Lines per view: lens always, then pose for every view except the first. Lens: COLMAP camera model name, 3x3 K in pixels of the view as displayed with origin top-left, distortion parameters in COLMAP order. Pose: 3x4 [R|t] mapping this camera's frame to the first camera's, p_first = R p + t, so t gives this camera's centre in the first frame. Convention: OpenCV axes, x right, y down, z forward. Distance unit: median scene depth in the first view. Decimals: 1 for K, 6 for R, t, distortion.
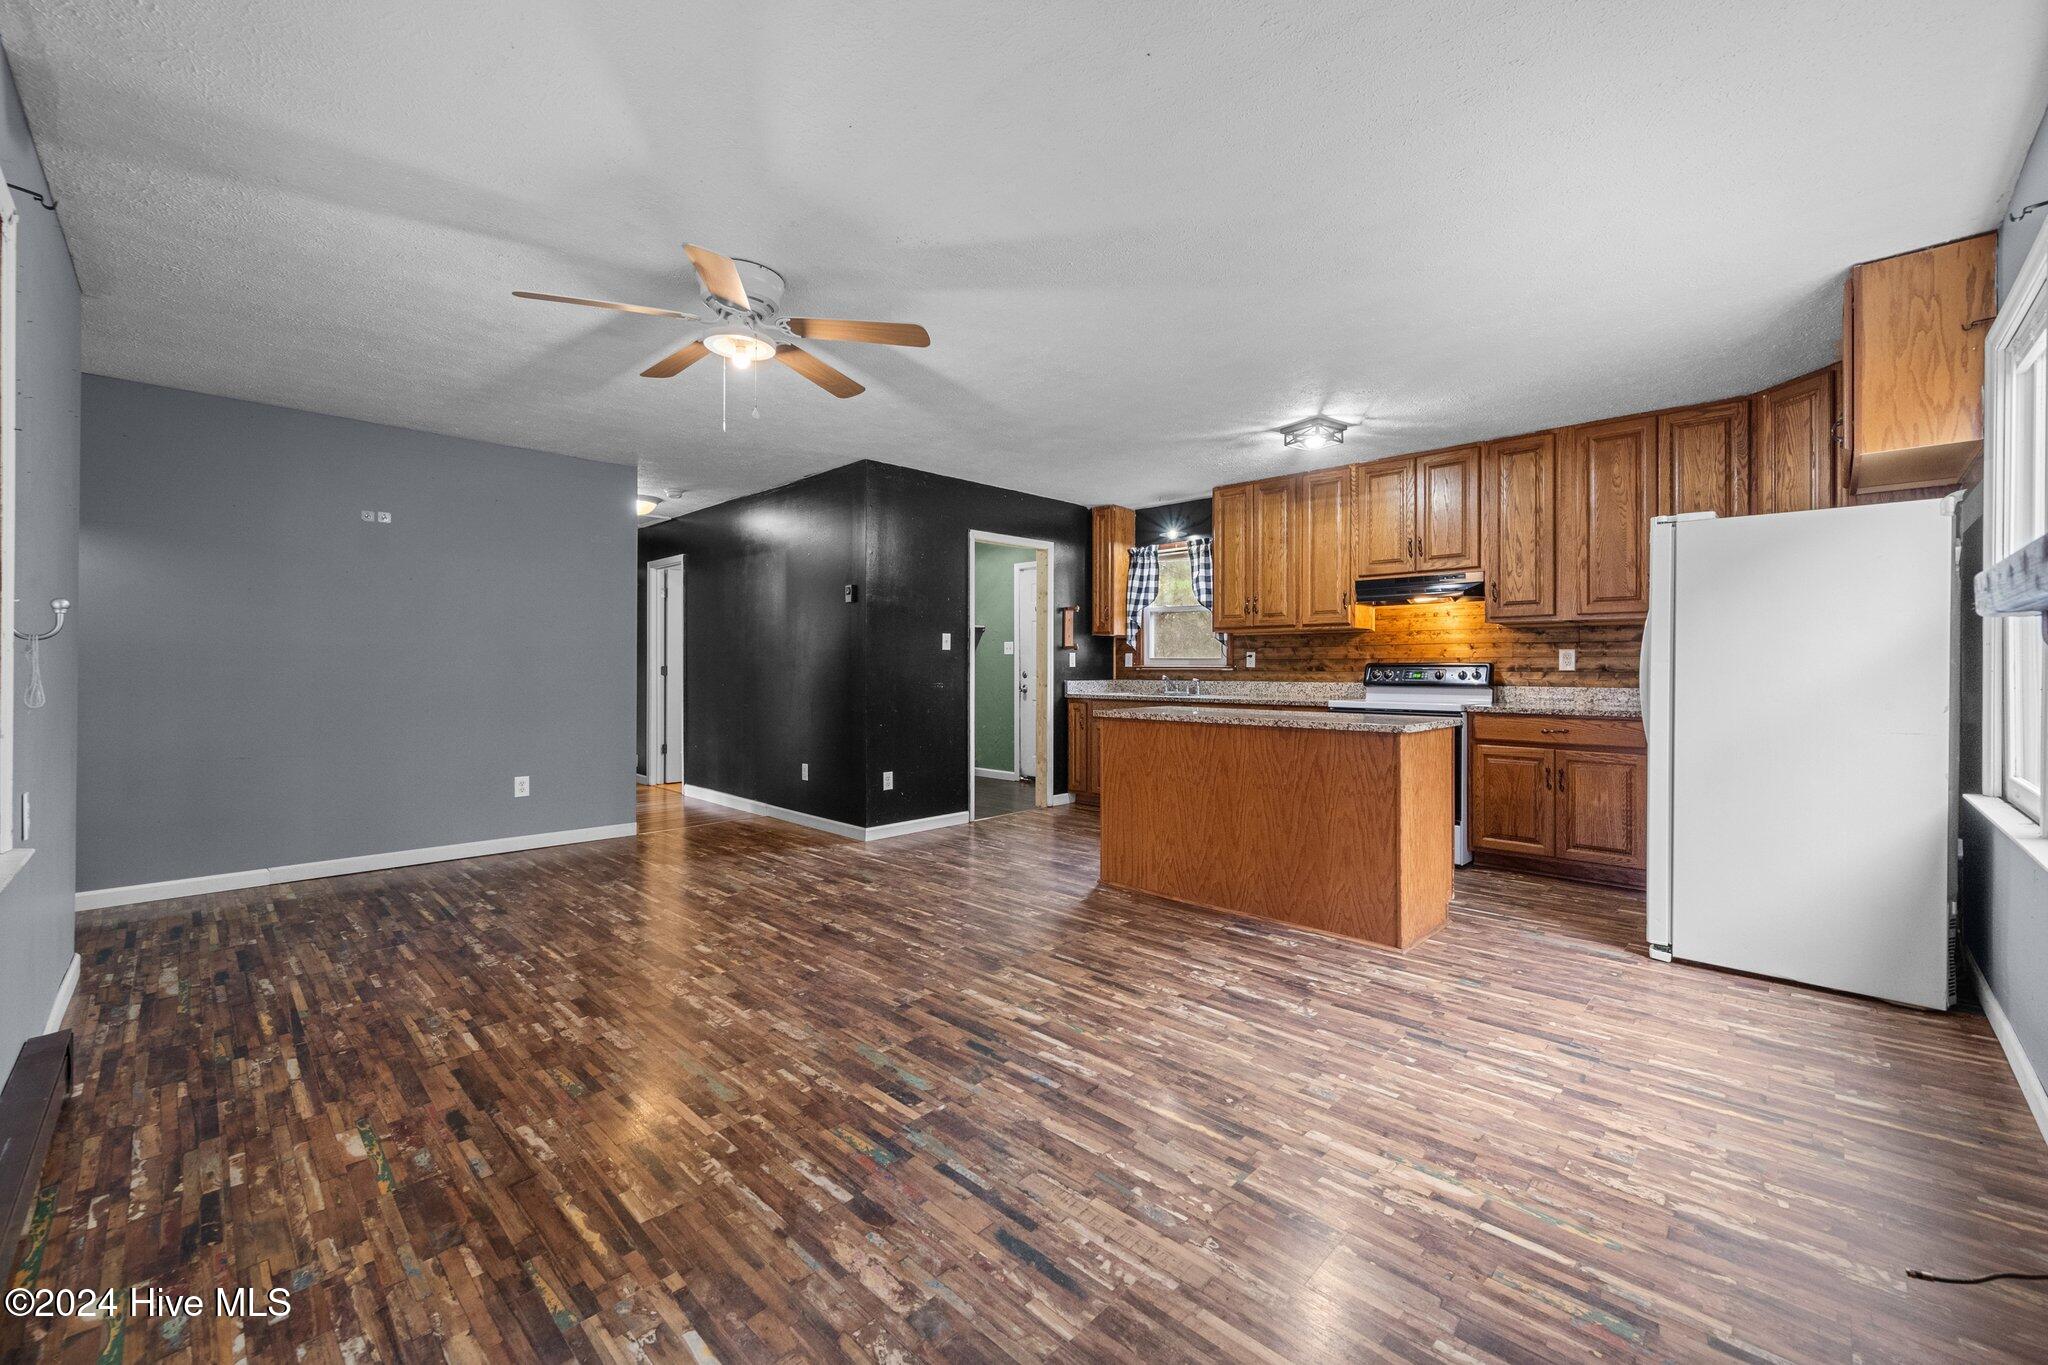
lens RADIAL K [[810.9, 0, 1026.5], [0, 810.9, 665.0], [0, 0, 1]] dist [0.001212, -0.000497]
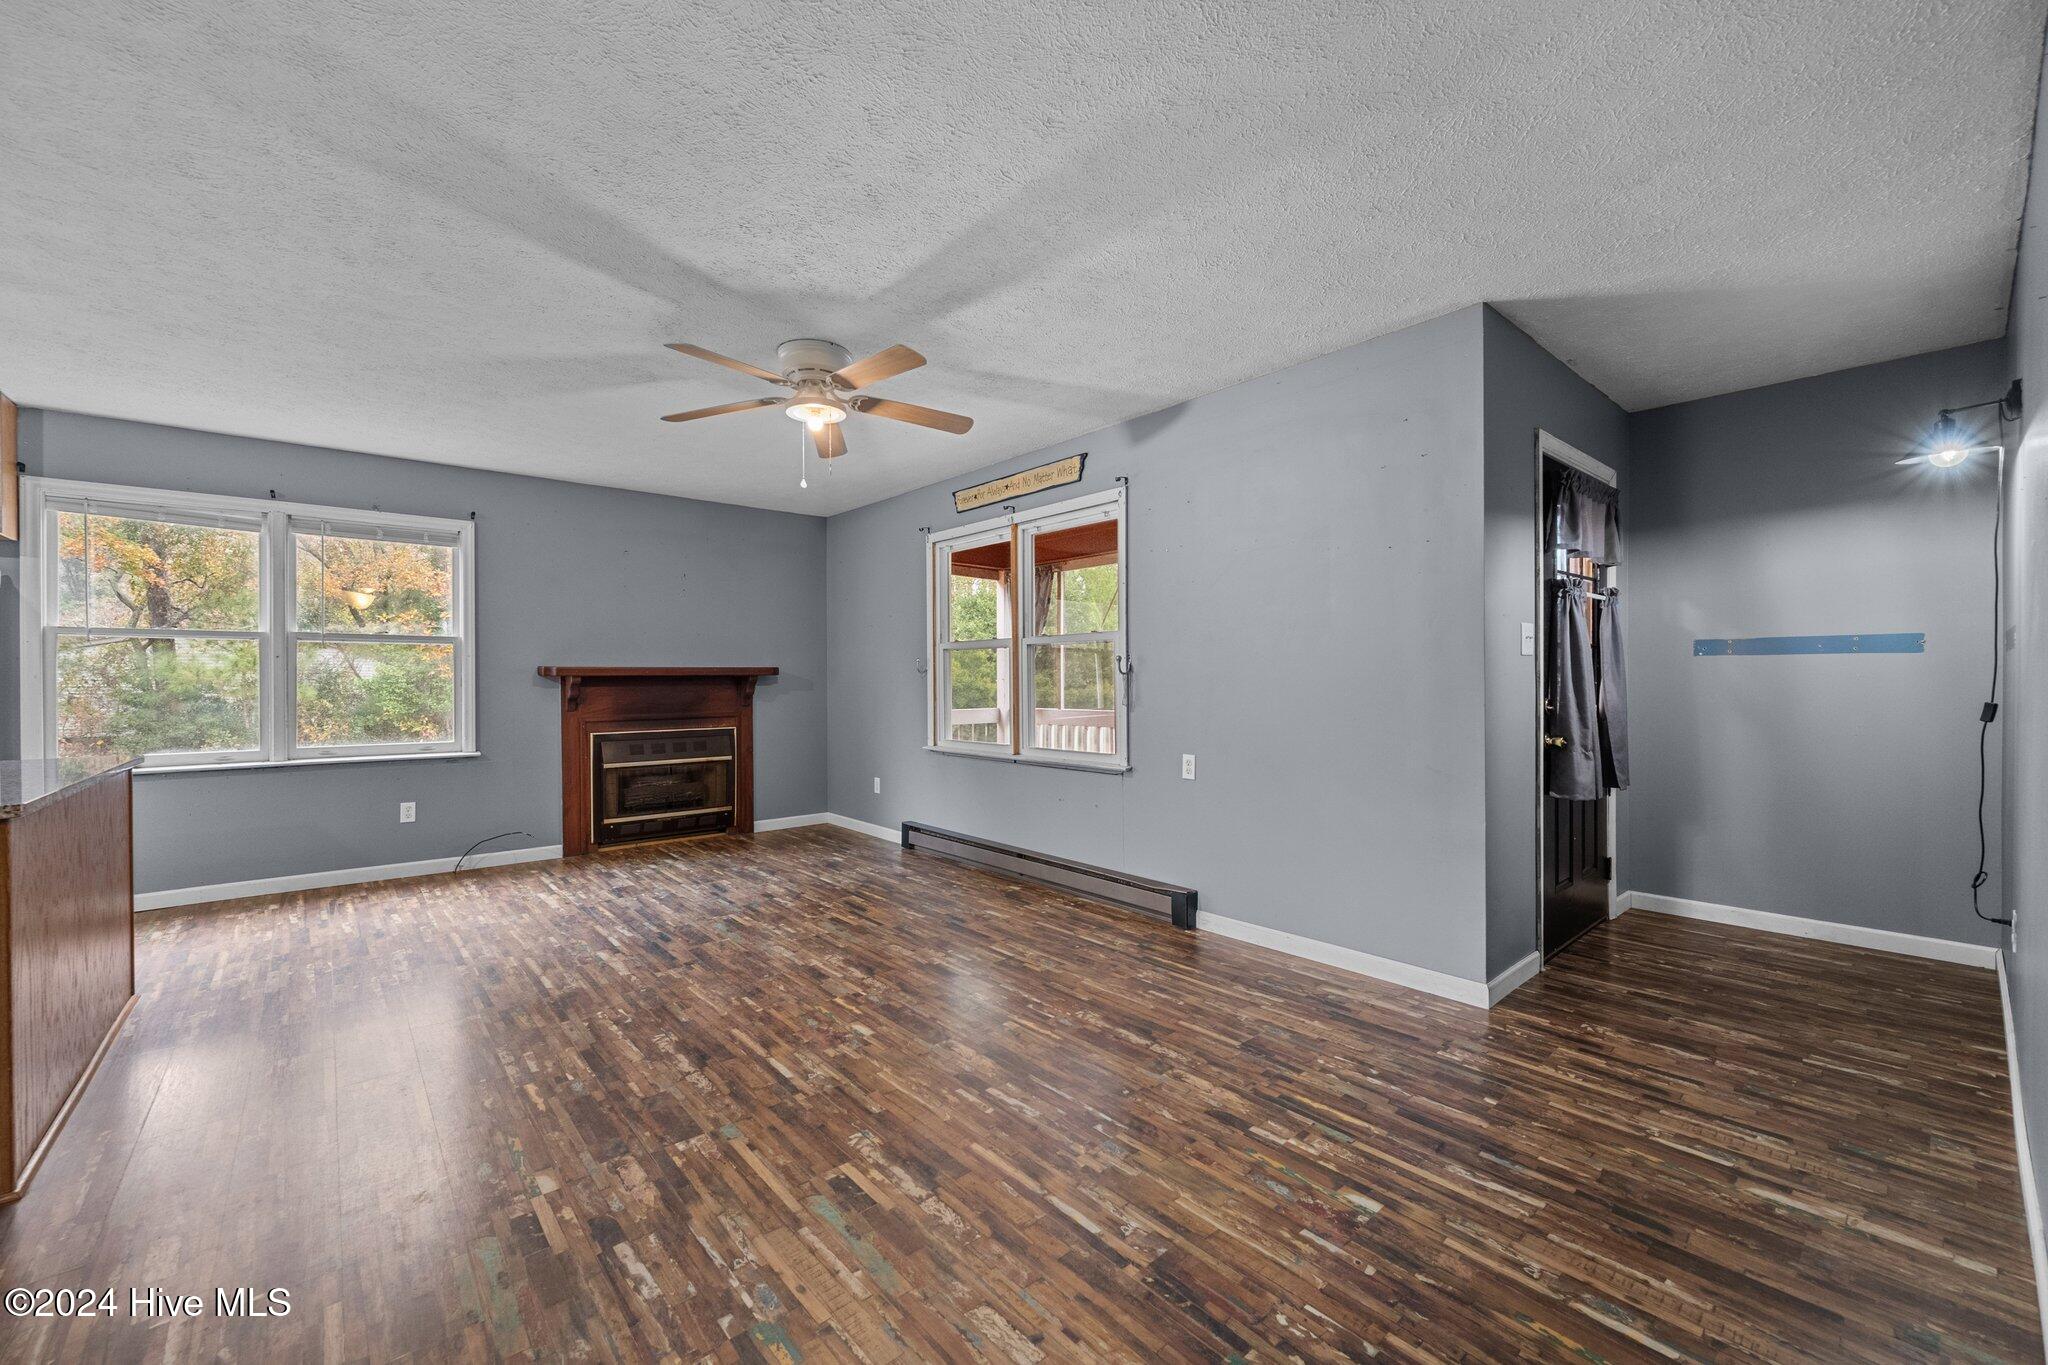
lens RADIAL K [[810.9, 0, 1020.9], [0, 810.9, 679.6], [0, 0, 1]] dist [0.001212, -0.000497]
pose [[-0.996168, 0.004123, 0.087362, -0.610888], [0.004200, 0.999991, 0.000694, -0.010233], [-0.087359, 0.001058, -0.996176, 1.747703]]
